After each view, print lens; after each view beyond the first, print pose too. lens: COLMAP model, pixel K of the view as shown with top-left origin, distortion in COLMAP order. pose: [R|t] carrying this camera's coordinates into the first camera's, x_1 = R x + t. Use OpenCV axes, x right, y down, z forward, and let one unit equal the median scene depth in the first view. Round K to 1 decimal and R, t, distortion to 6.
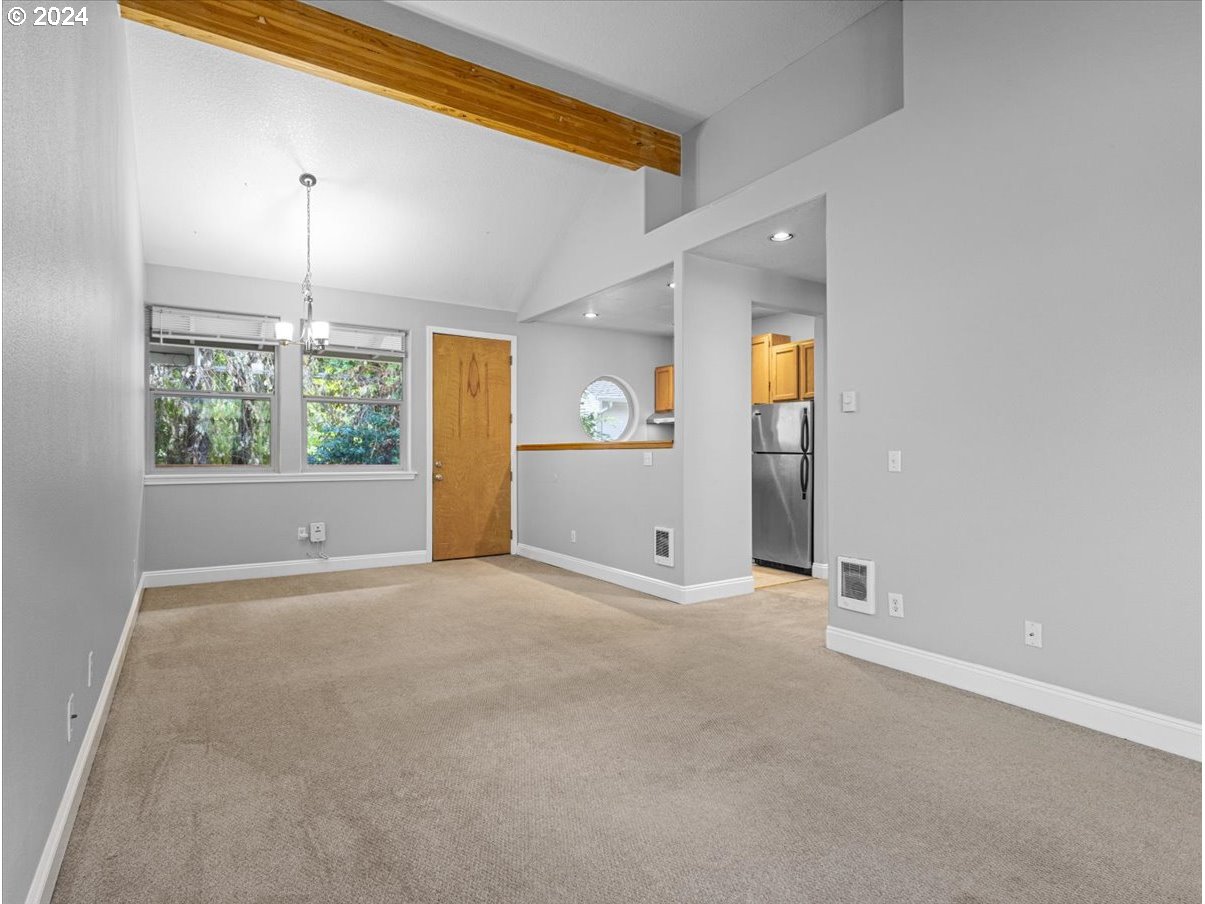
lens RADIAL K [[632.5, 0, 600.1], [0, 632.5, 457.3], [0, 0, 1]] dist [0.002493, 0.003874]
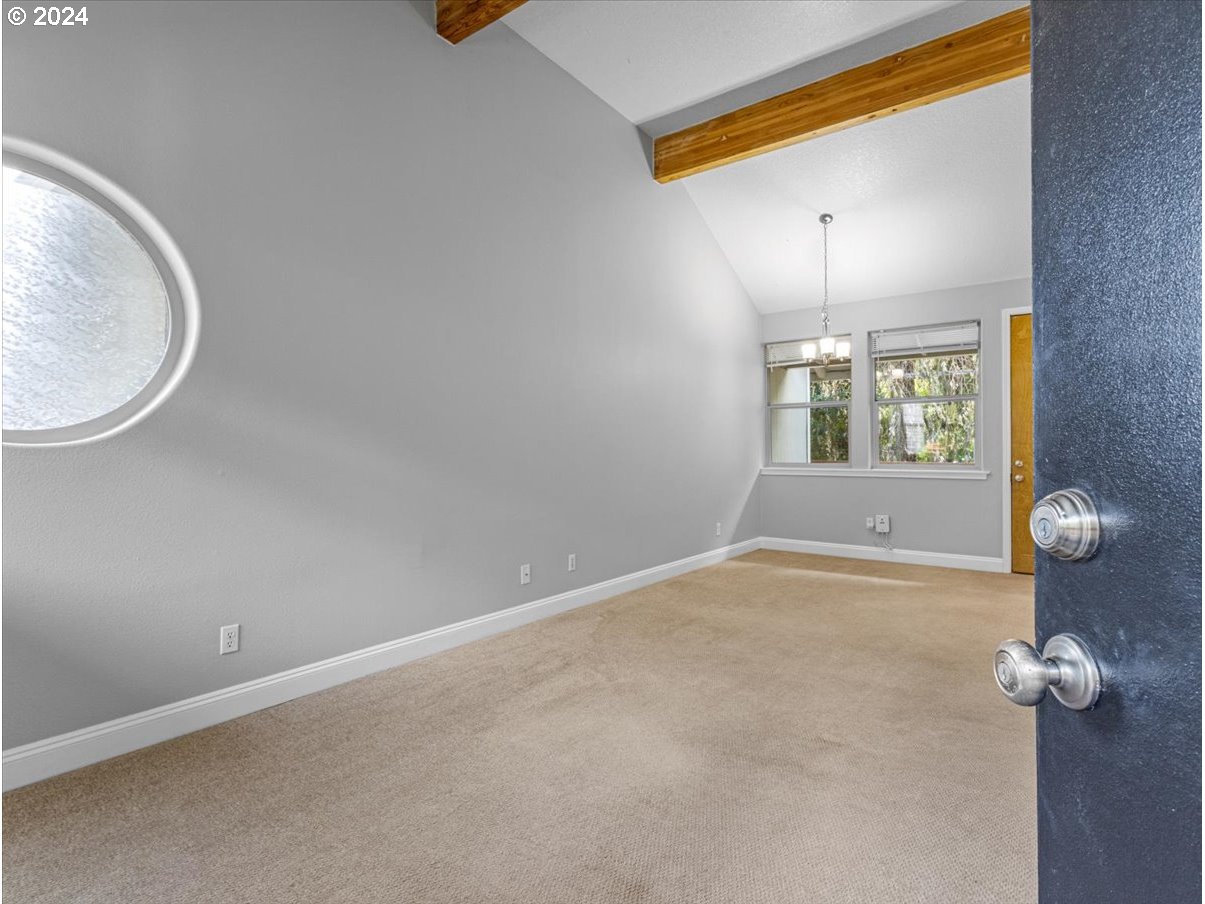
lens RADIAL K [[632.5, 0, 608.8], [0, 632.5, 451.3], [0, 0, 1]] dist [0.002493, 0.003874]
pose [[0.348841, -0.001412, -0.937181, 0.414792], [-0.005633, 0.999978, -0.003603, 0.000365], [0.937165, 0.006536, 0.348825, 0.178182]]
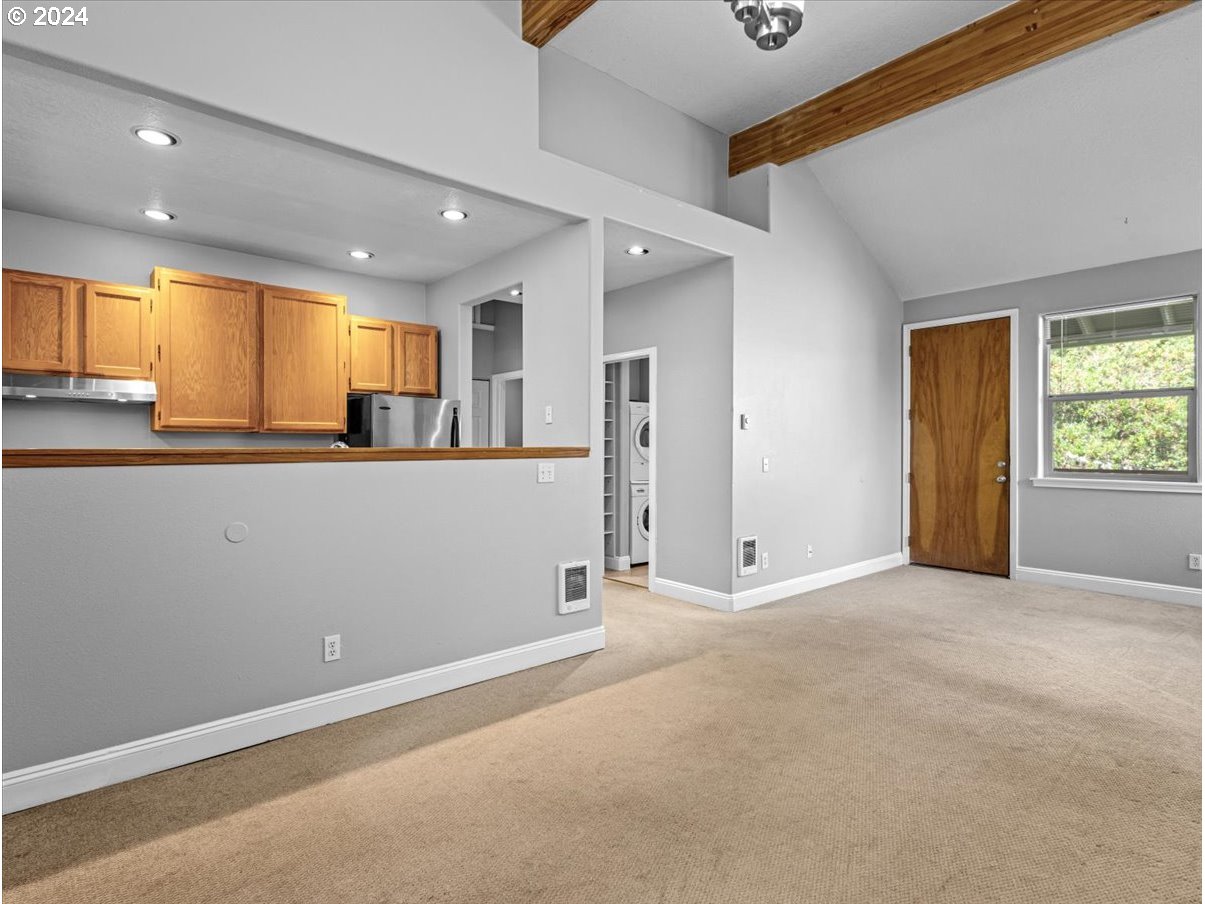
lens RADIAL K [[632.5, 0, 603.0], [0, 632.5, 447.0], [0, 0, 1]] dist [0.002493, 0.003874]
pose [[-0.140659, 0.006366, 0.990038, -0.538941], [0.011699, 0.999920, -0.004767, -0.016997], [-0.989989, 0.010912, -0.140722, 0.894346]]
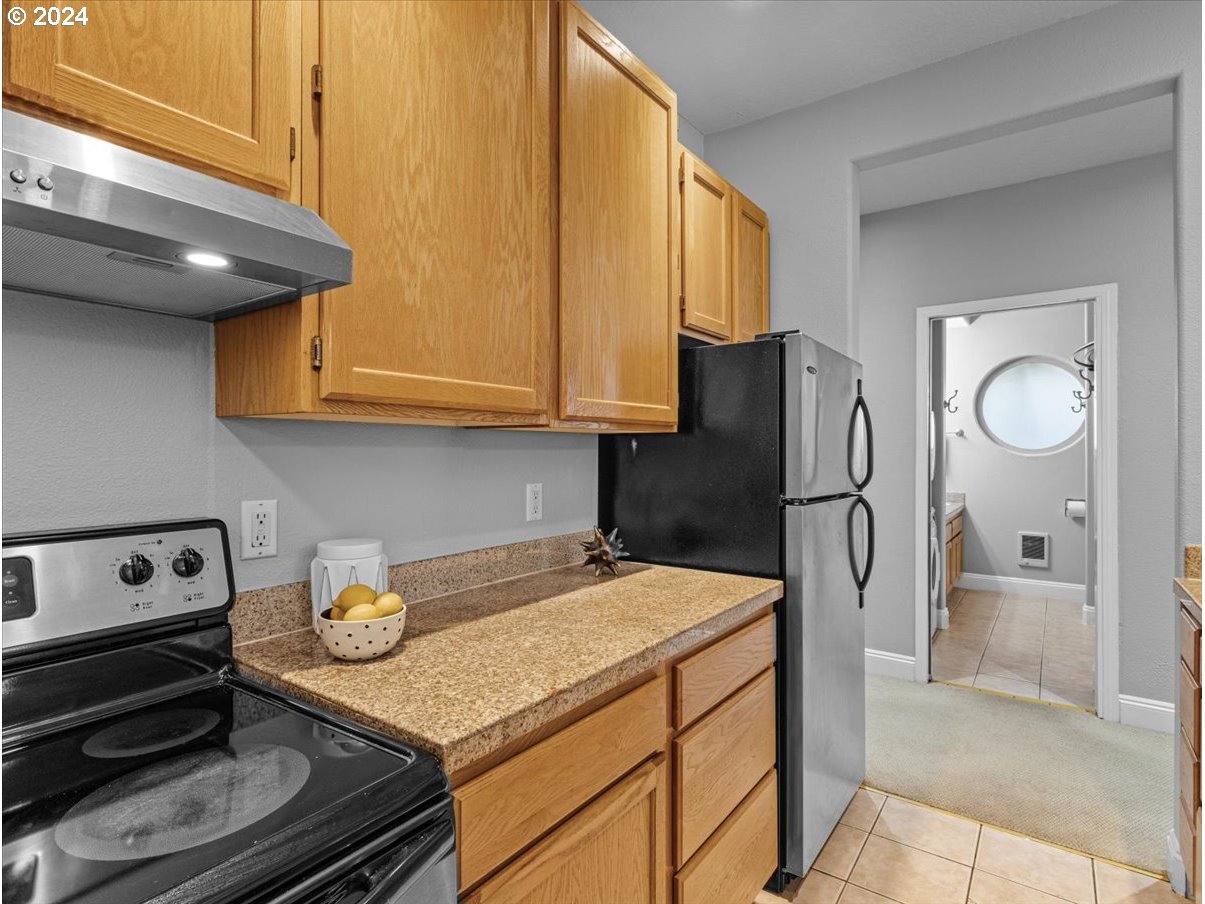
lens RADIAL K [[632.5, 0, 602.6], [0, 632.5, 447.7], [0, 0, 1]] dist [0.002493, 0.003874]
pose [[-0.367408, 0.010684, 0.929998, 0.011767], [0.011076, 0.999913, -0.007112, -0.032470], [-0.929994, 0.007688, -0.367495, 1.256336]]
